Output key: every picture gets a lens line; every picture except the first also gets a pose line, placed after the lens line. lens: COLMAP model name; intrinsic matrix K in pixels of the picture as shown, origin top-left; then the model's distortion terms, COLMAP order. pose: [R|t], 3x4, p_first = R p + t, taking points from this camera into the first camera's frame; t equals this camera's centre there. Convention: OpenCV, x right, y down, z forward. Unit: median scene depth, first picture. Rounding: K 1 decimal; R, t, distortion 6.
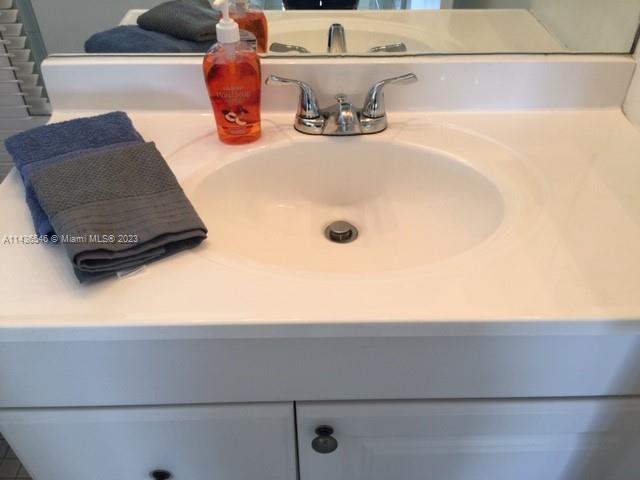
lens RADIAL K [[558.6, 0, 320.0], [0, 558.6, 240.0], [0, 0, 1]] dist [-0.004726, -0.009293]
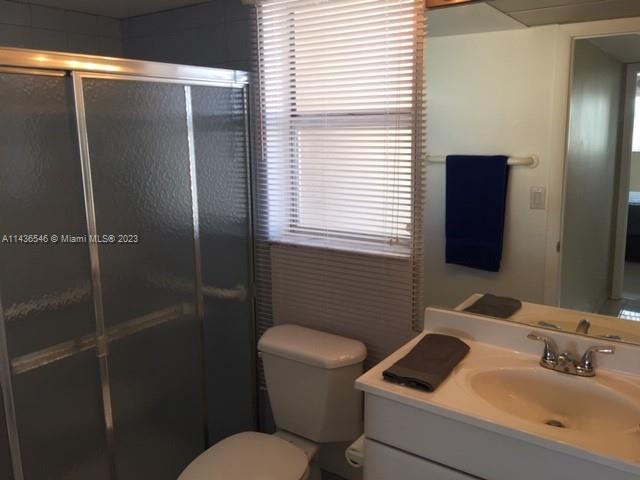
lens RADIAL K [[558.6, 0, 320.0], [0, 558.6, 240.0], [0, 0, 1]] dist [-0.004726, -0.009293]
pose [[0.801510, 0.107748, -0.588193, 0.395182], [-0.378269, 0.853178, -0.359165, 0.373282], [0.463134, 0.510370, 0.724589, -0.850474]]
